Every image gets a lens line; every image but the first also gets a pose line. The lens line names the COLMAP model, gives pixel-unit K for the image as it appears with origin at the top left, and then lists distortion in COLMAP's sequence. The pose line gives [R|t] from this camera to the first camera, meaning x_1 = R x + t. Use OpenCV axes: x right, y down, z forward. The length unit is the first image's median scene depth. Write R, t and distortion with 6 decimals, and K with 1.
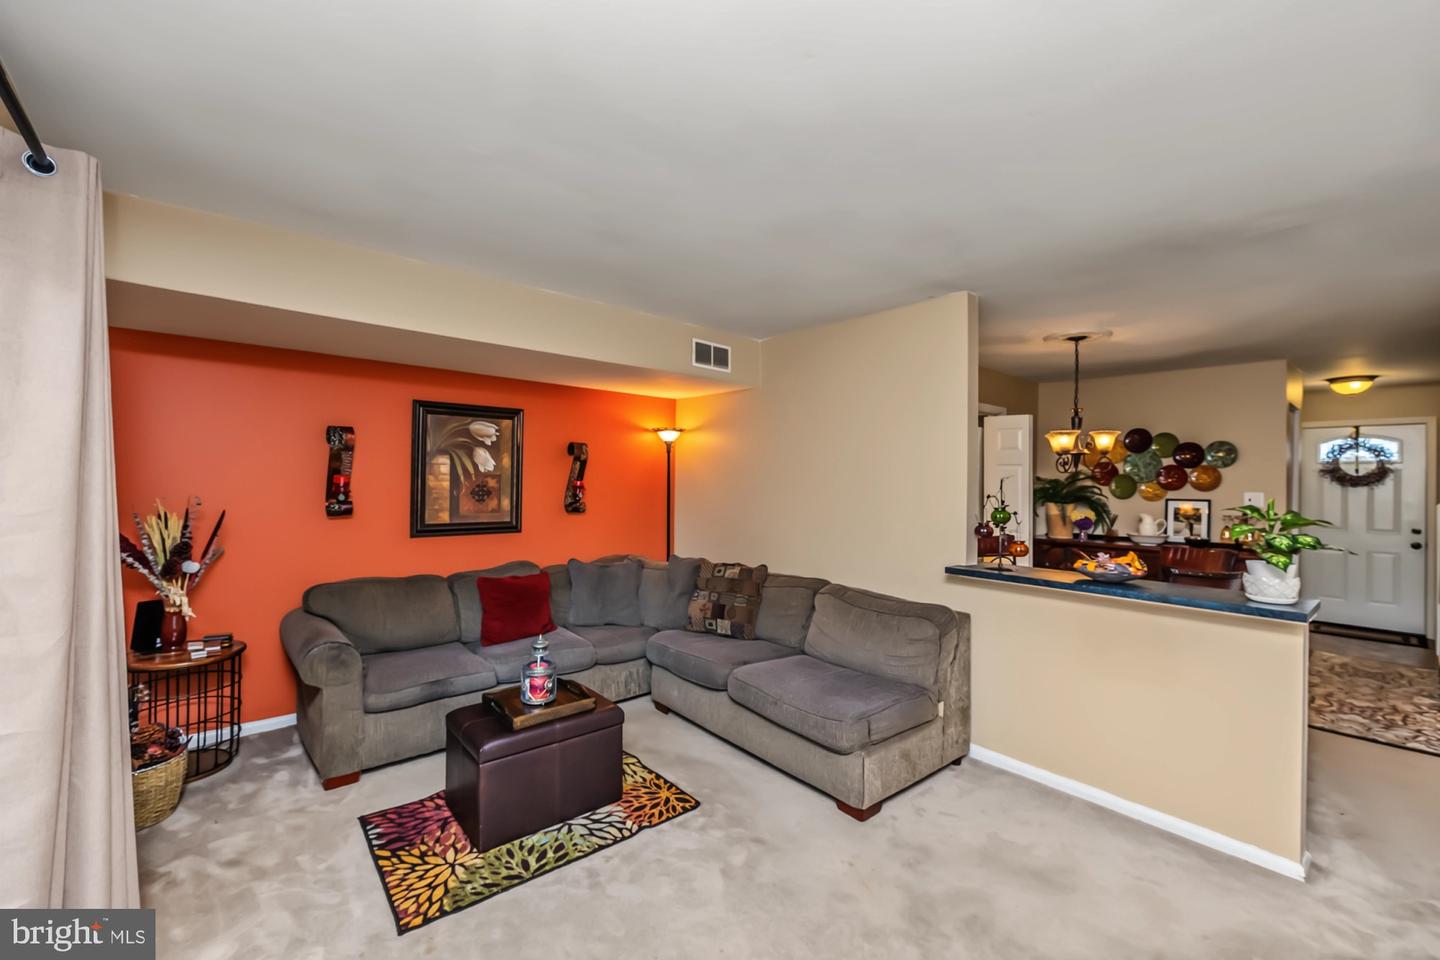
lens RADIAL K [[589.0, 0, 724.5], [0, 589.0, 480.4], [0, 0, 1]] dist [0.000468, 0.000324]
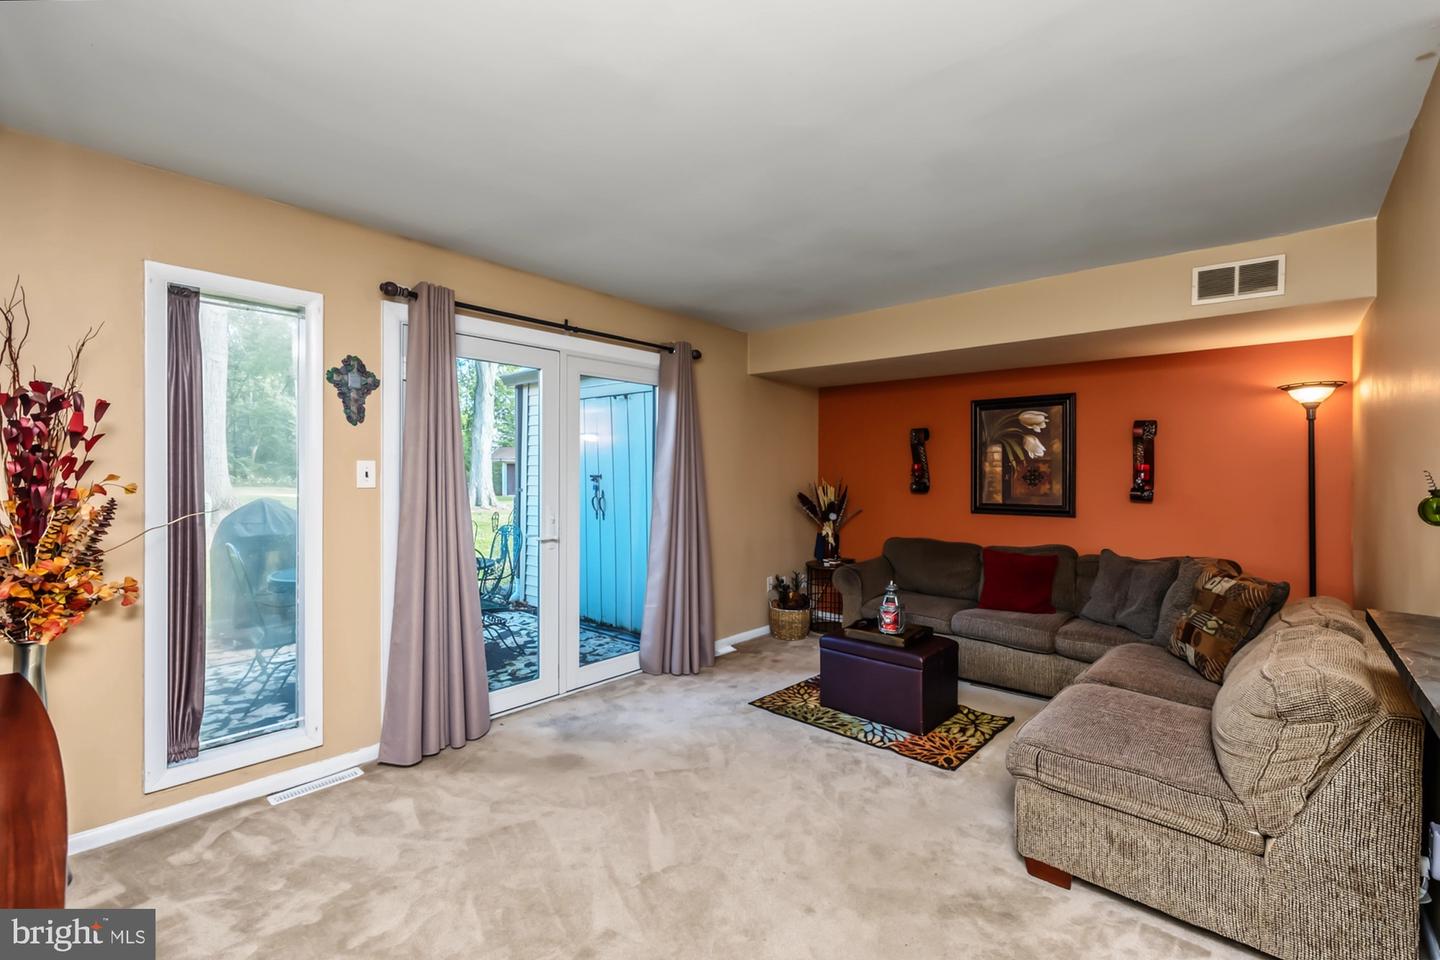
lens RADIAL K [[614.1, 0, 728.3], [0, 614.1, 477.0], [0, 0, 1]] dist [0.000072, 0.000398]
pose [[0.142486, -0.008892, -0.989757, 0.644047], [0.001708, 0.999960, -0.008737, 0.030589], [0.989795, -0.000446, 0.142496, 0.305250]]
